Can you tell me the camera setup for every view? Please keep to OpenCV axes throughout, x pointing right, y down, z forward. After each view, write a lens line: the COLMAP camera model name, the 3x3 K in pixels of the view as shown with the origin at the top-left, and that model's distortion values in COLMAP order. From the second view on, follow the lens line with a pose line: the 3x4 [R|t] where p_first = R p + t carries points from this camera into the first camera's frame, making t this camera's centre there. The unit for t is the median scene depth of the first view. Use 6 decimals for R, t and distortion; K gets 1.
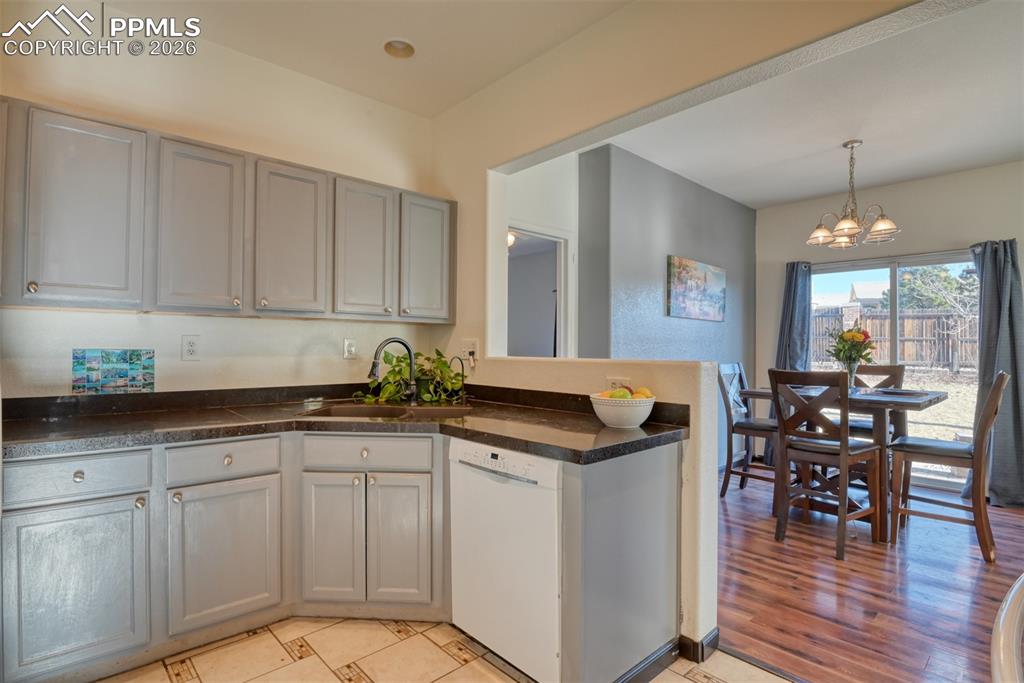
lens RADIAL K [[500.0, 0, 515.3], [0, 500.0, 344.2], [0, 0, 1]] dist [-0.014337, -0.010777]
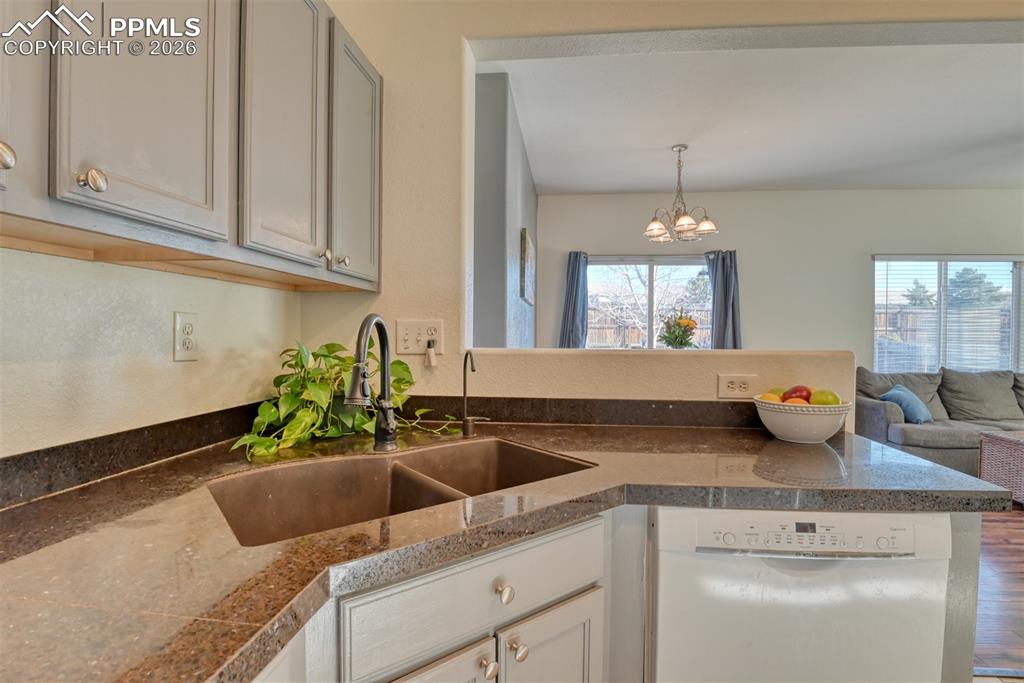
lens RADIAL K [[500.0, 0, 515.3], [0, 500.0, 344.2], [0, 0, 1]] dist [-0.014337, -0.010777]
pose [[0.750482, -0.014639, 0.660729, -0.388152], [-0.005489, 0.999582, 0.028382, 0.001474], [-0.660868, -0.024927, 0.750088, 0.474095]]
